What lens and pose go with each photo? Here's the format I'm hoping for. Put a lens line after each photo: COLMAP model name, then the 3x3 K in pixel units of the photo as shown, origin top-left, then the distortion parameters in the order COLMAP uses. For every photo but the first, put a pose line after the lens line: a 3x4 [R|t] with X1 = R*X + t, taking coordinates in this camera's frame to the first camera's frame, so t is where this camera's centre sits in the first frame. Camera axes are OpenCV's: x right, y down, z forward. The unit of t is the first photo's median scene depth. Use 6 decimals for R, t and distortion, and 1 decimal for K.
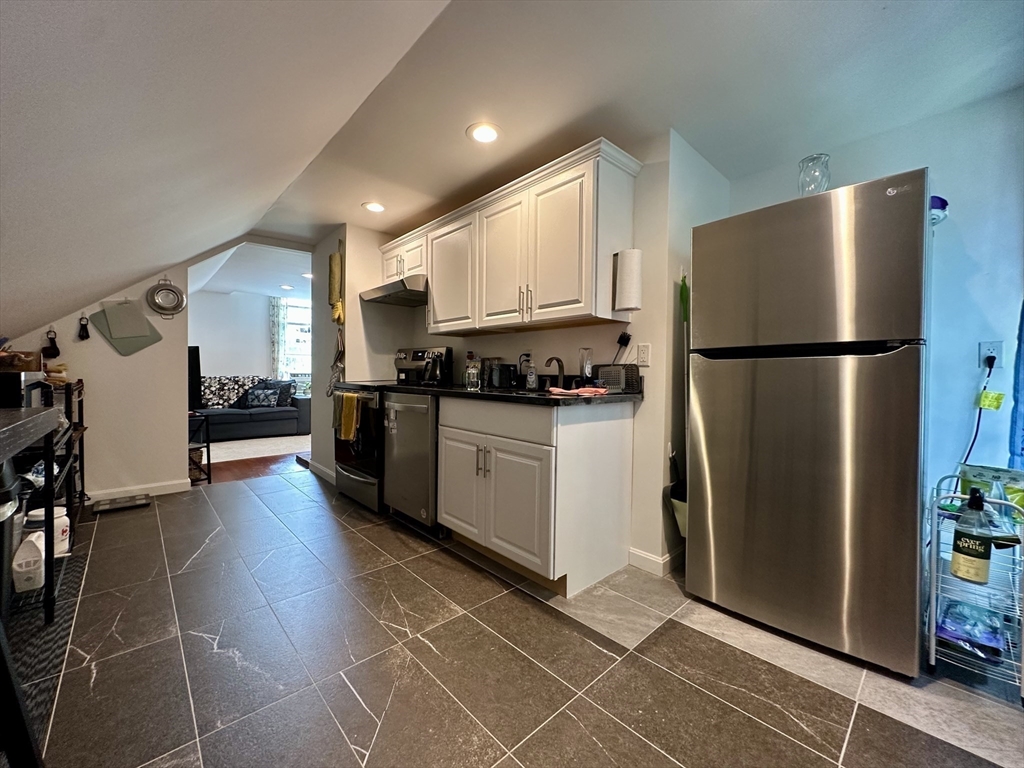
lens RADIAL K [[409.4, 0, 509.8], [0, 409.4, 384.4], [0, 0, 1]] dist [-0.003199, 0.000451]
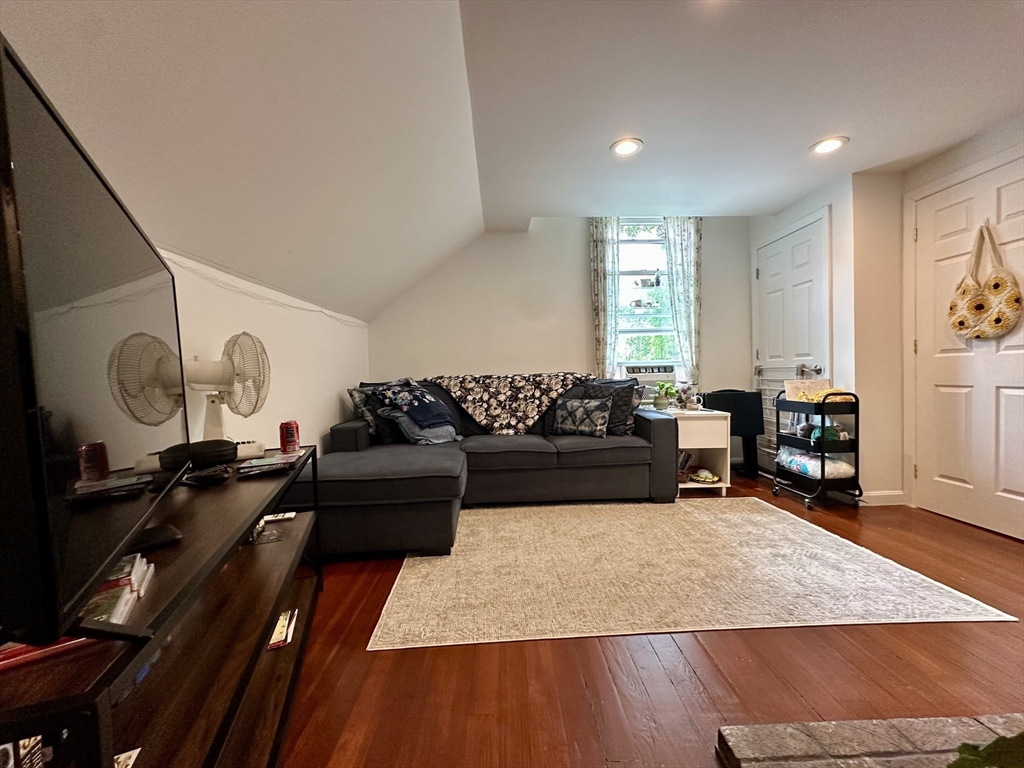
lens RADIAL K [[409.4, 0, 510.7], [0, 409.4, 382.4], [0, 0, 1]] dist [-0.003199, 0.000451]
pose [[0.749164, -0.021665, -0.662030, -0.644536], [0.016135, 0.999765, -0.014458, -0.002515], [0.662188, 0.000150, 0.749338, 1.088107]]
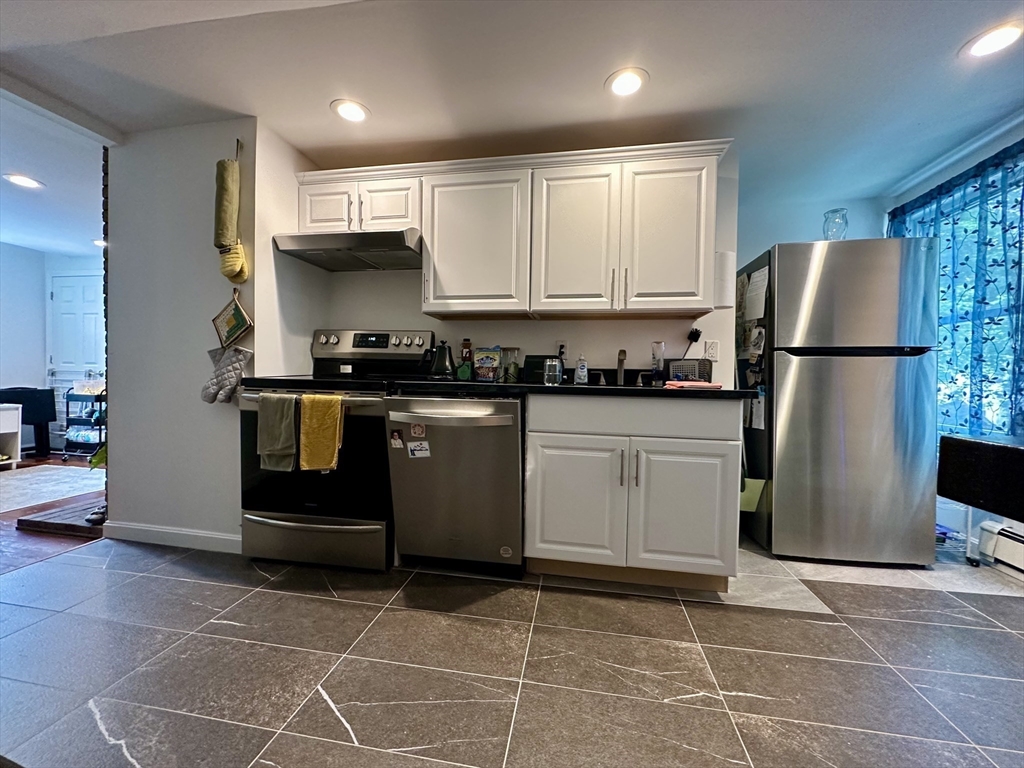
lens RADIAL K [[409.4, 0, 510.1], [0, 409.4, 384.5], [0, 0, 1]] dist [-0.003199, 0.000451]
pose [[0.795726, -0.010831, 0.605560, -0.468493], [0.007728, 0.999940, 0.007730, 0.003121], [-0.605608, -0.001472, 0.795762, 0.283183]]
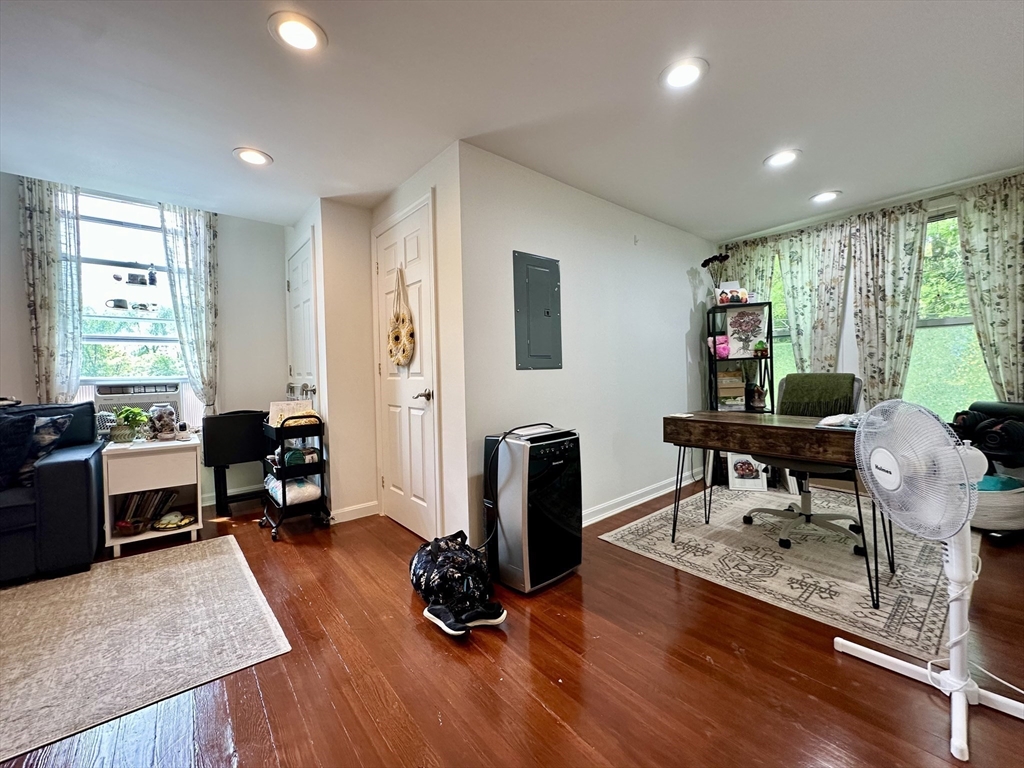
lens RADIAL K [[409.4, 0, 514.5], [0, 409.4, 380.9], [0, 0, 1]] dist [-0.003199, 0.000451]
pose [[0.997688, -0.035574, -0.057908, -0.234608], [0.035249, 0.999357, -0.006628, -0.030847], [0.058106, 0.004571, 0.998300, 1.347868]]
